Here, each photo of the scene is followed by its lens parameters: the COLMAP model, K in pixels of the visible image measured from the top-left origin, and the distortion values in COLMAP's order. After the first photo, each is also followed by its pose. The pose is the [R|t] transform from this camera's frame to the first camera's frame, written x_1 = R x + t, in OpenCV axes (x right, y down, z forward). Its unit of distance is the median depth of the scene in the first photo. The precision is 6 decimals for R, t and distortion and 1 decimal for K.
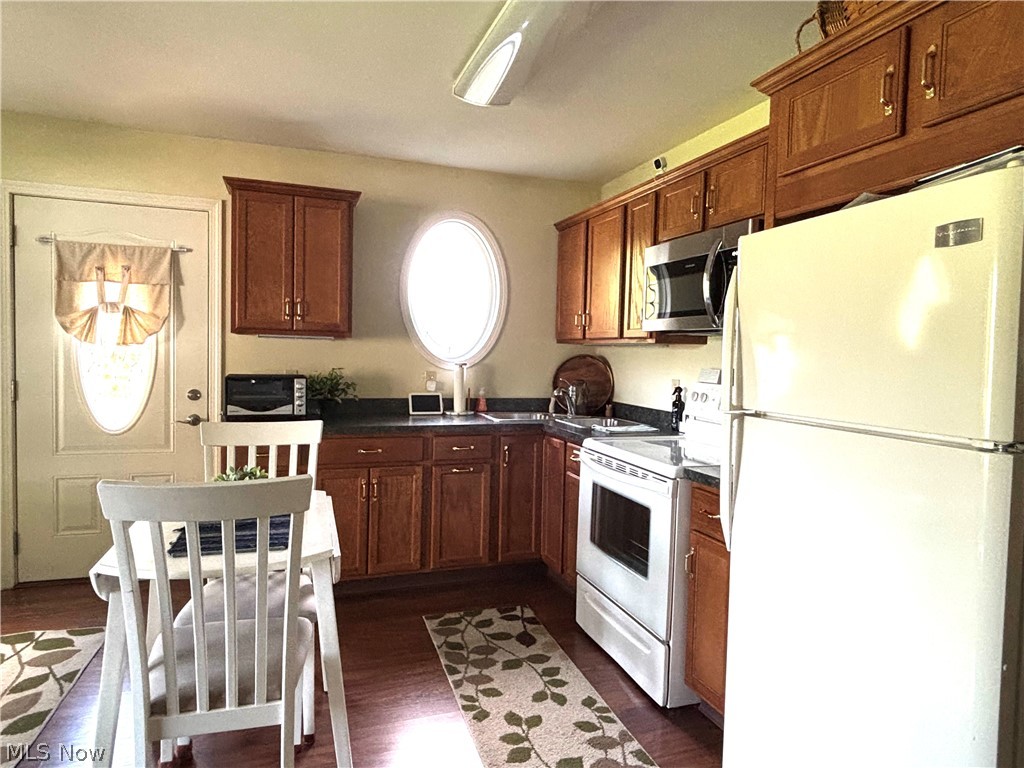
lens RADIAL K [[636.7, 0, 510.7], [0, 636.7, 381.7], [0, 0, 1]] dist [0.005002, -0.000554]
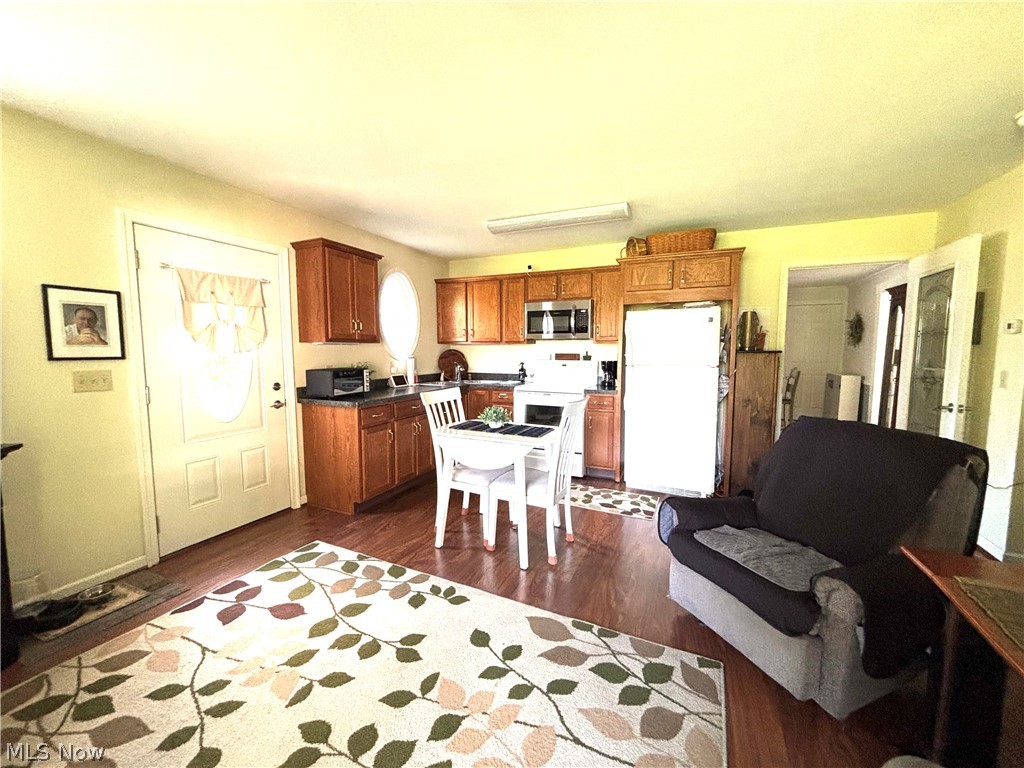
lens RADIAL K [[412.2, 0, 510.6], [0, 412.2, 383.9], [0, 0, 1]] dist [0.000567, -0.000002]
pose [[0.681134, -0.089927, 0.726616, -0.848560], [0.054654, 0.995904, 0.072022, -0.023918], [-0.730116, -0.009344, 0.683259, 0.009660]]
